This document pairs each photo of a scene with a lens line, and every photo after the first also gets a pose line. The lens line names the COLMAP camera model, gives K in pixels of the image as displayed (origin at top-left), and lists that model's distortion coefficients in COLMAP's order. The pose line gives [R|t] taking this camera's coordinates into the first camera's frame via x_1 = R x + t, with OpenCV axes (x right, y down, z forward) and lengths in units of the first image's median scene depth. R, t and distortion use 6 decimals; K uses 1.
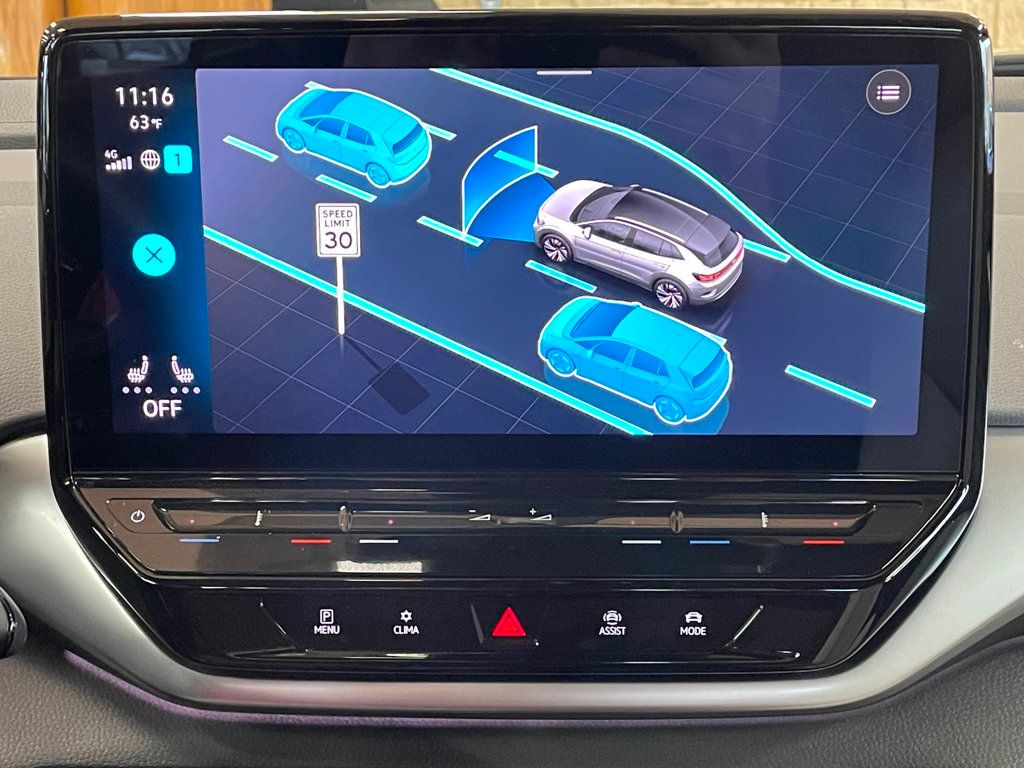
lens RADIAL K [[1691.7, 0, 509.1], [0, 1691.7, 405.4], [0, 0, 1]] dist [-0.003951, 0.000000]
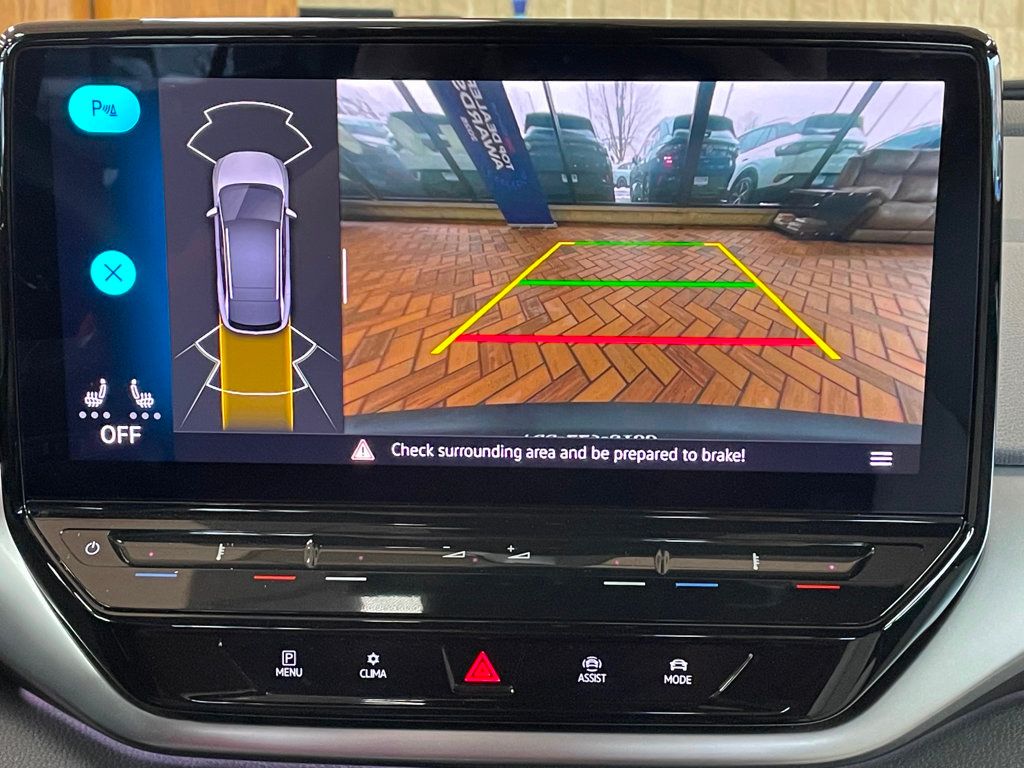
lens RADIAL K [[1593.0, 0, 519.6], [0, 1593.0, 389.7], [0, 0, 1]] dist [0.016649, 0.000000]
pose [[0.999819, 0.013214, -0.013664, 0.030217], [-0.013684, 0.999296, -0.034943, 0.004767], [0.013192, 0.035124, 0.999296, 0.107687]]
